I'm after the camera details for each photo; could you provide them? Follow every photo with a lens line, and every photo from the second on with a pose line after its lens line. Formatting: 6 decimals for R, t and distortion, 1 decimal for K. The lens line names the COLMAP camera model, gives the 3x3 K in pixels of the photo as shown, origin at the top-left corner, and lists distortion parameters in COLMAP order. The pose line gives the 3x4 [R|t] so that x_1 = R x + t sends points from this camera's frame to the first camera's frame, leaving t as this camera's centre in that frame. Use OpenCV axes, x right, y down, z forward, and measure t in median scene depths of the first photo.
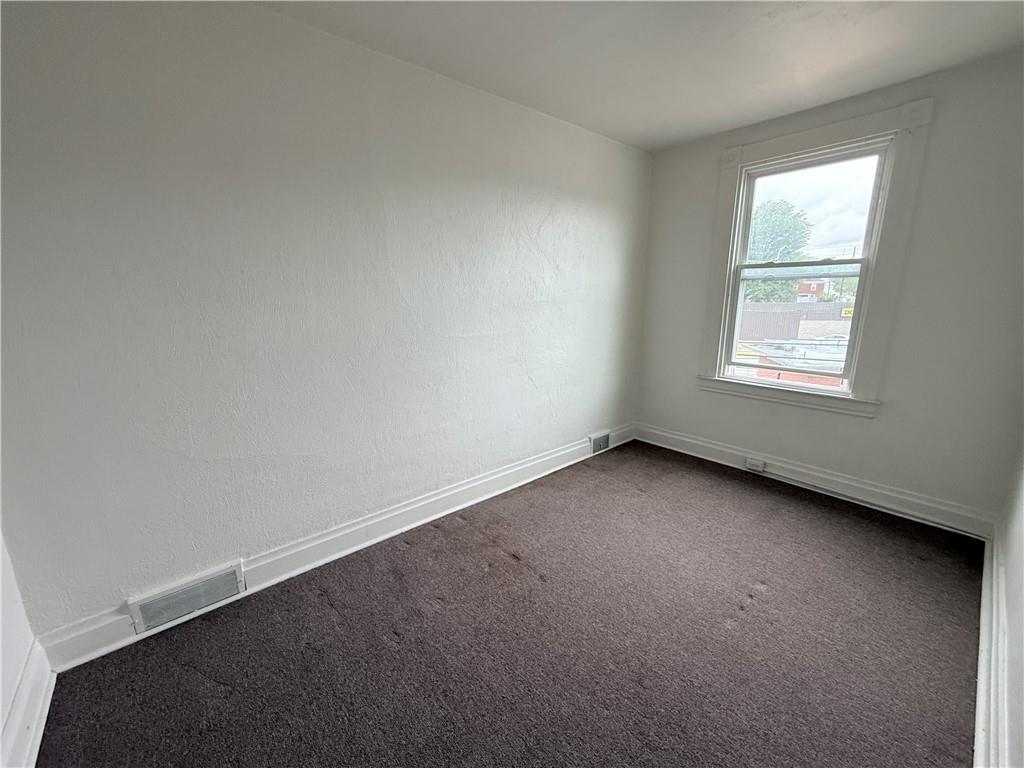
lens RADIAL K [[409.9, 0, 489.1], [0, 409.9, 391.6], [0, 0, 1]] dist [0.012479, 0.000041]
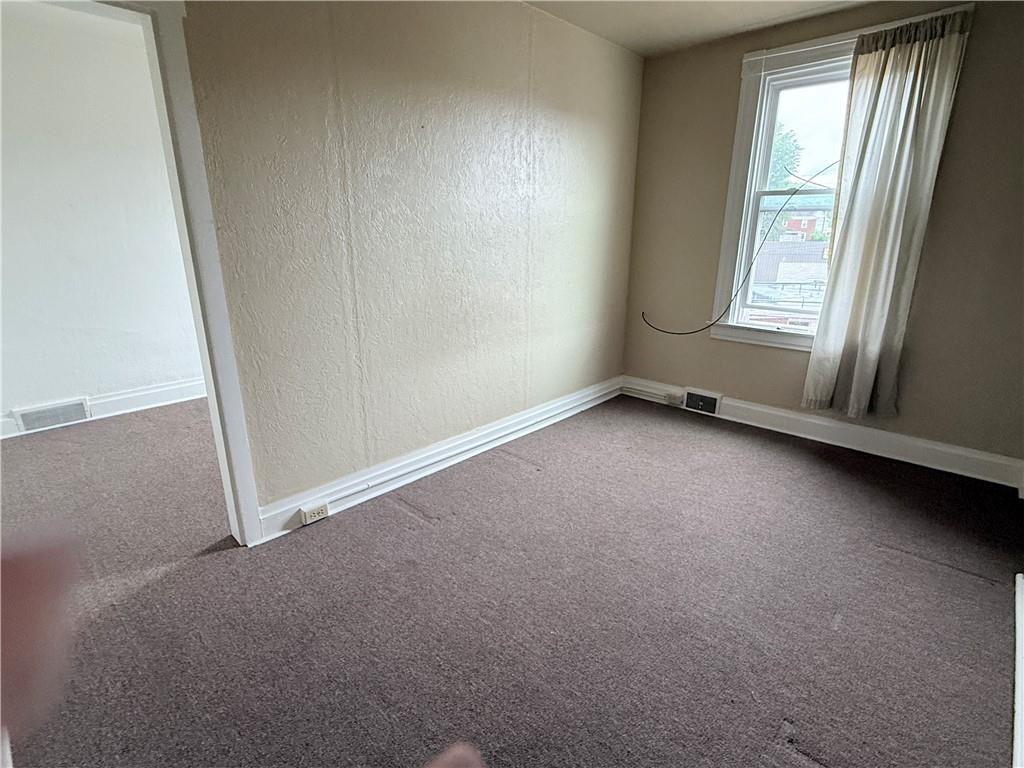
lens RADIAL K [[513.6, 0, 510.7], [0, 513.6, 387.6], [0, 0, 1]] dist [-0.000676, 0.000585]
pose [[0.999709, 0.022247, 0.009292, 0.143385], [-0.022933, 0.996389, 0.081754, 0.026006], [-0.007440, -0.081943, 0.996609, -0.137461]]
